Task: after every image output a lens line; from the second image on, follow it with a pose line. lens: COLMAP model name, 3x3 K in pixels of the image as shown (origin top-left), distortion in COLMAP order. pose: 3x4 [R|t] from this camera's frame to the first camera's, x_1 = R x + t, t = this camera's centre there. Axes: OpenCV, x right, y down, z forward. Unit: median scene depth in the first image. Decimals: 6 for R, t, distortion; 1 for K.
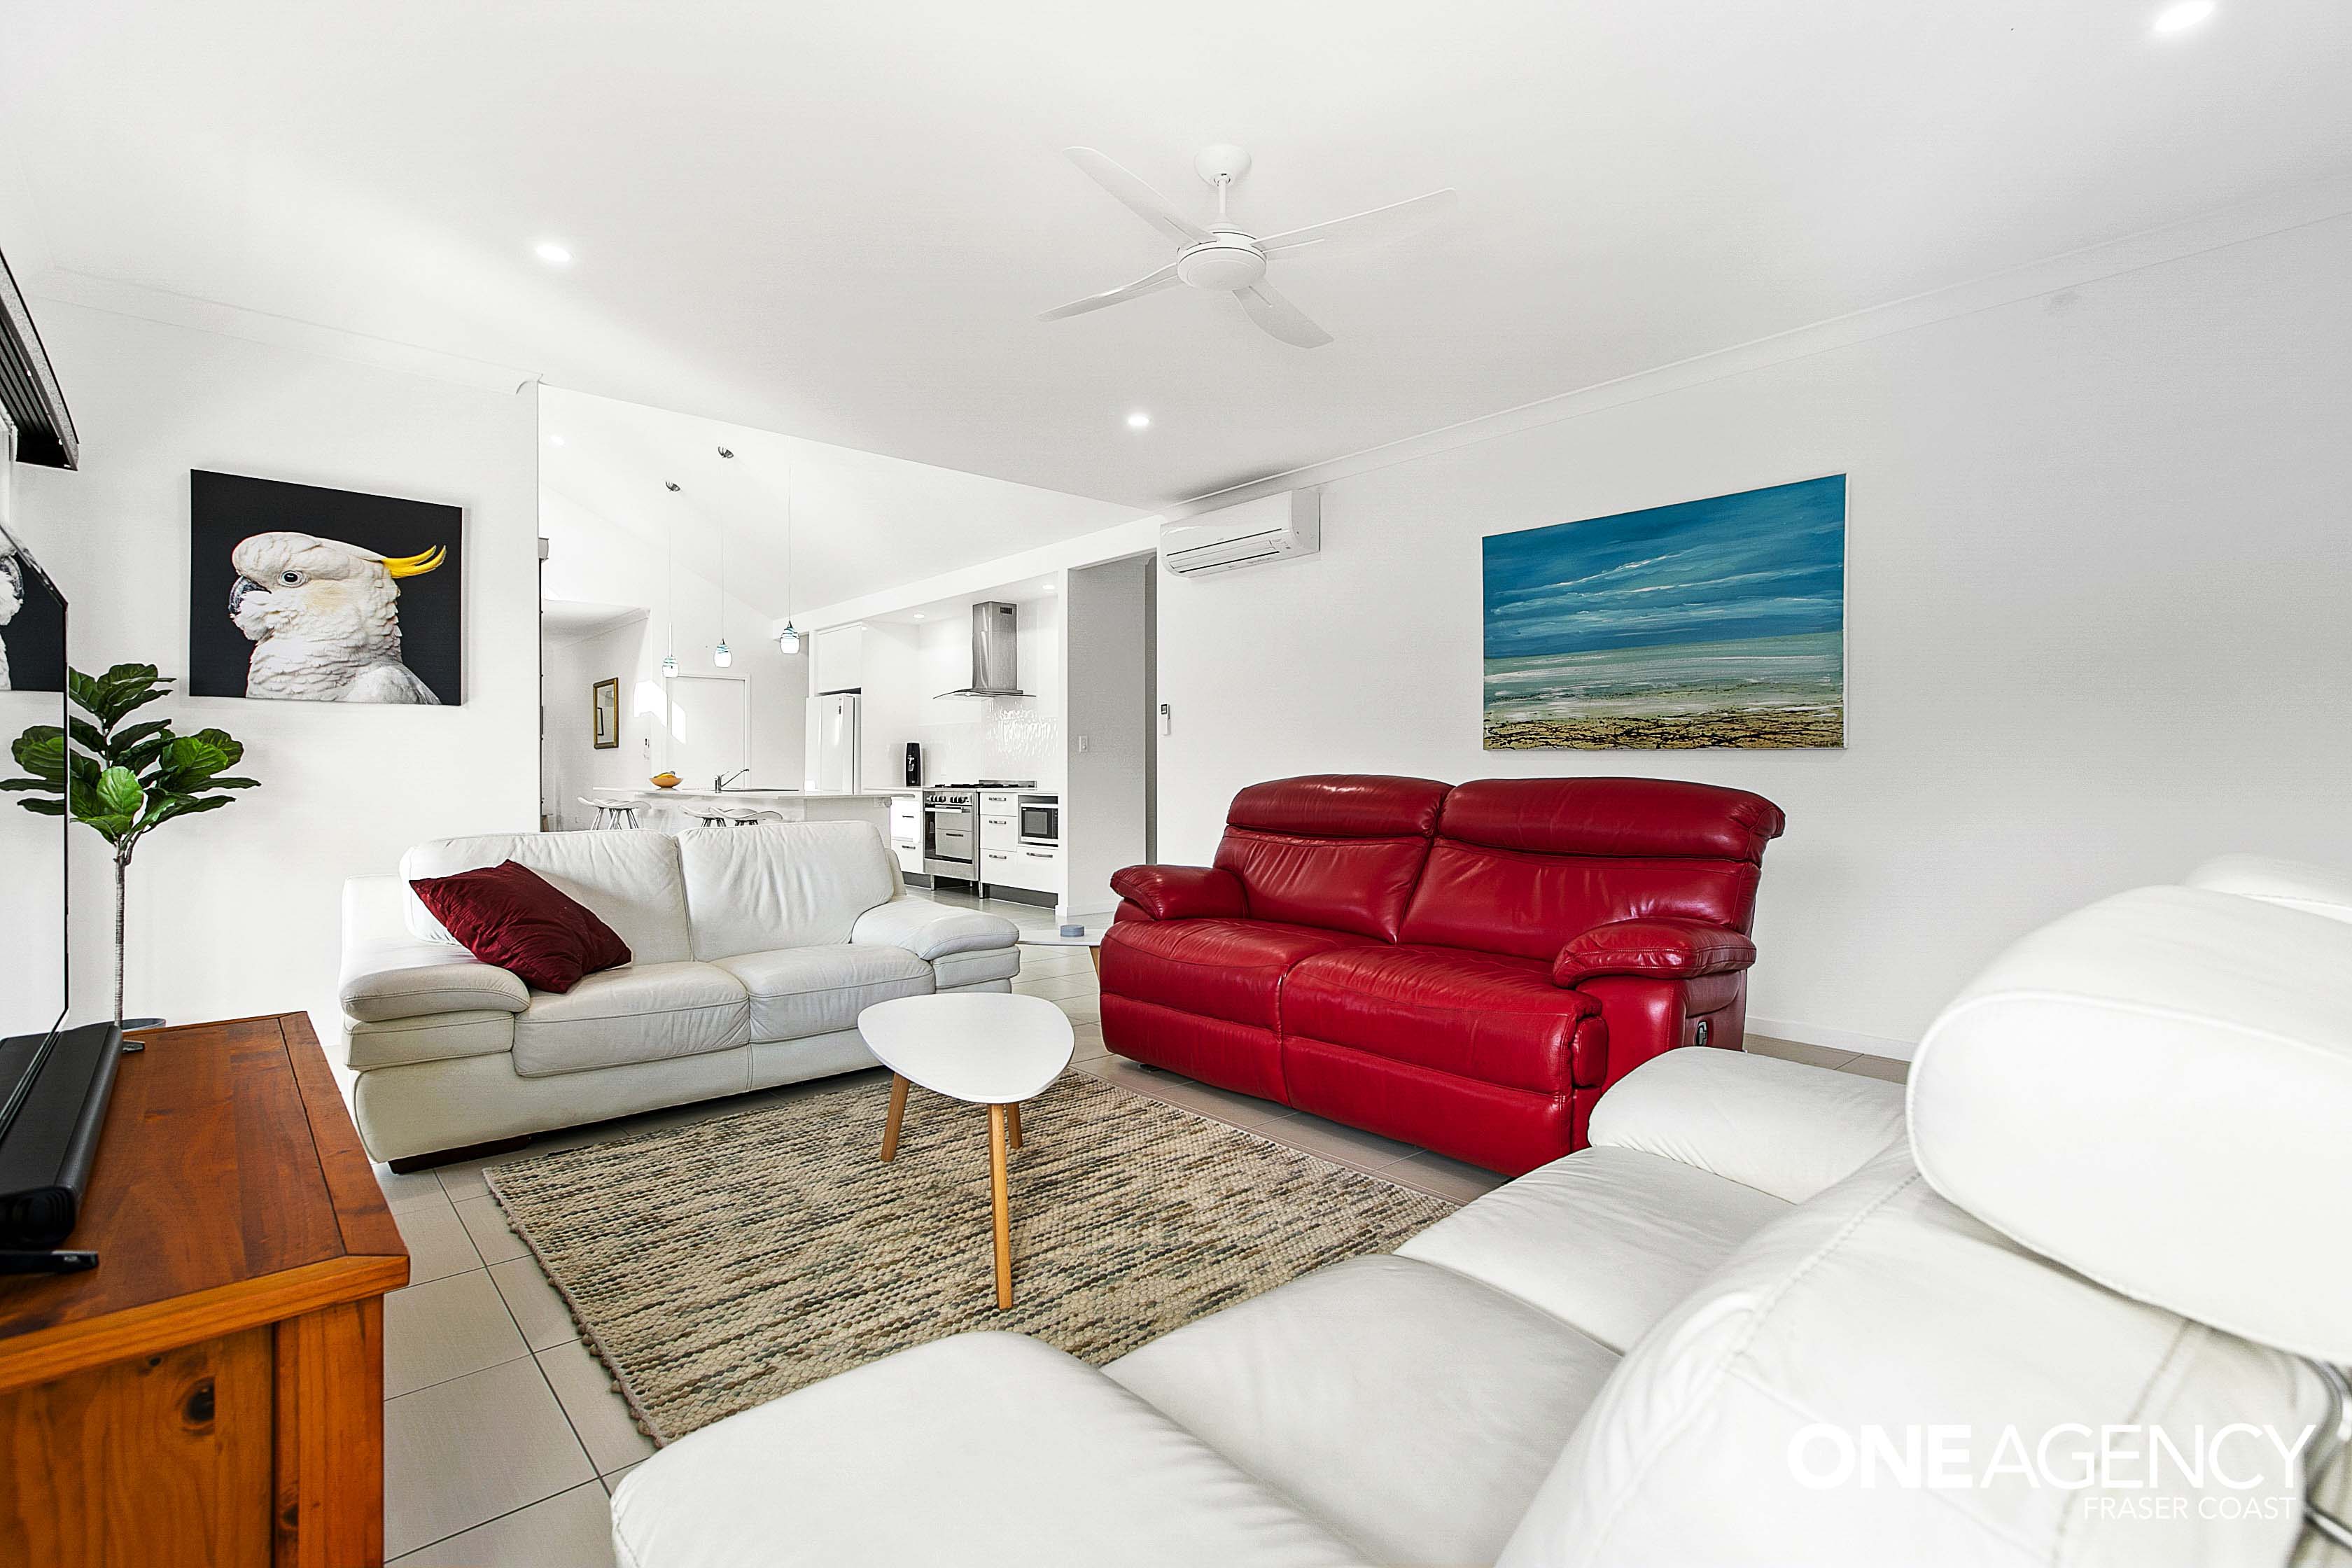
lens RADIAL K [[1072.2, 0, 1171.5], [0, 1072.2, 783.8], [0, 0, 1]] dist [0.005157, -0.000111]
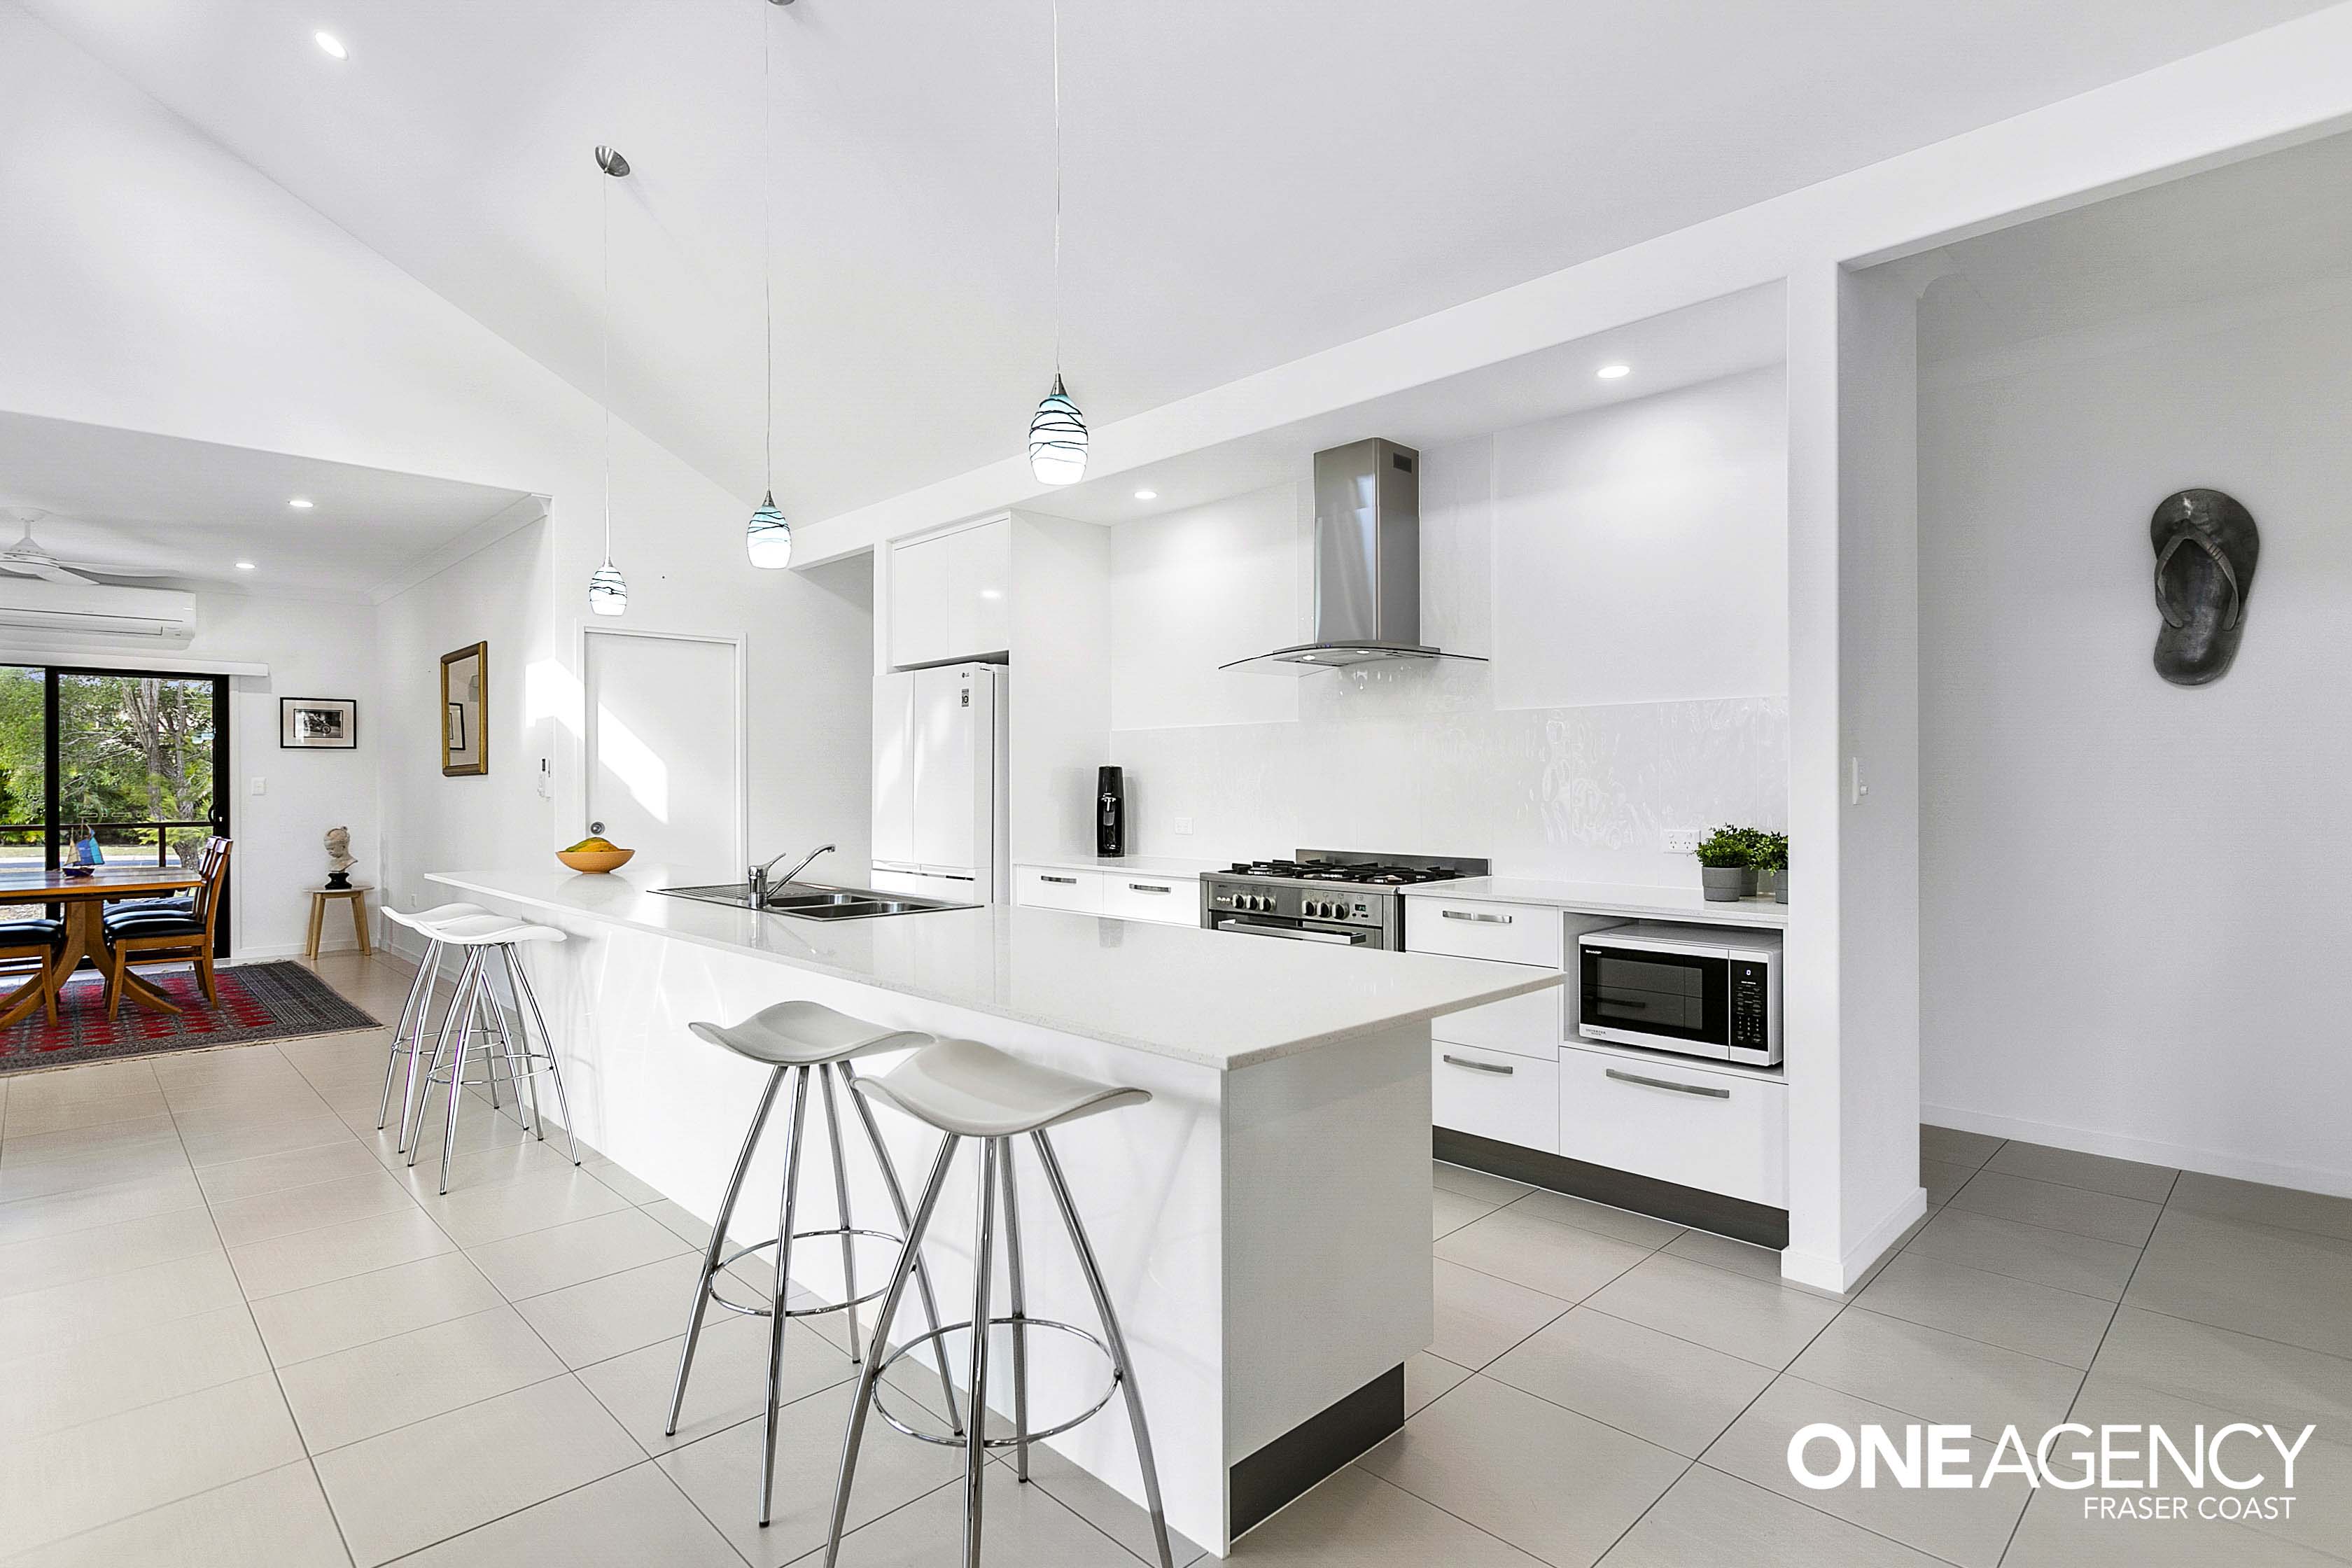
lens RADIAL K [[1148.7, 0, 1179.9], [0, 1148.7, 782.3], [0, 0, 1]] dist [-0.005259, -0.000884]
pose [[0.998326, -0.005843, 0.057535, -0.266541], [0.006479, 0.999920, -0.010868, -0.028168], [-0.057467, 0.011223, 0.998284, 0.536051]]
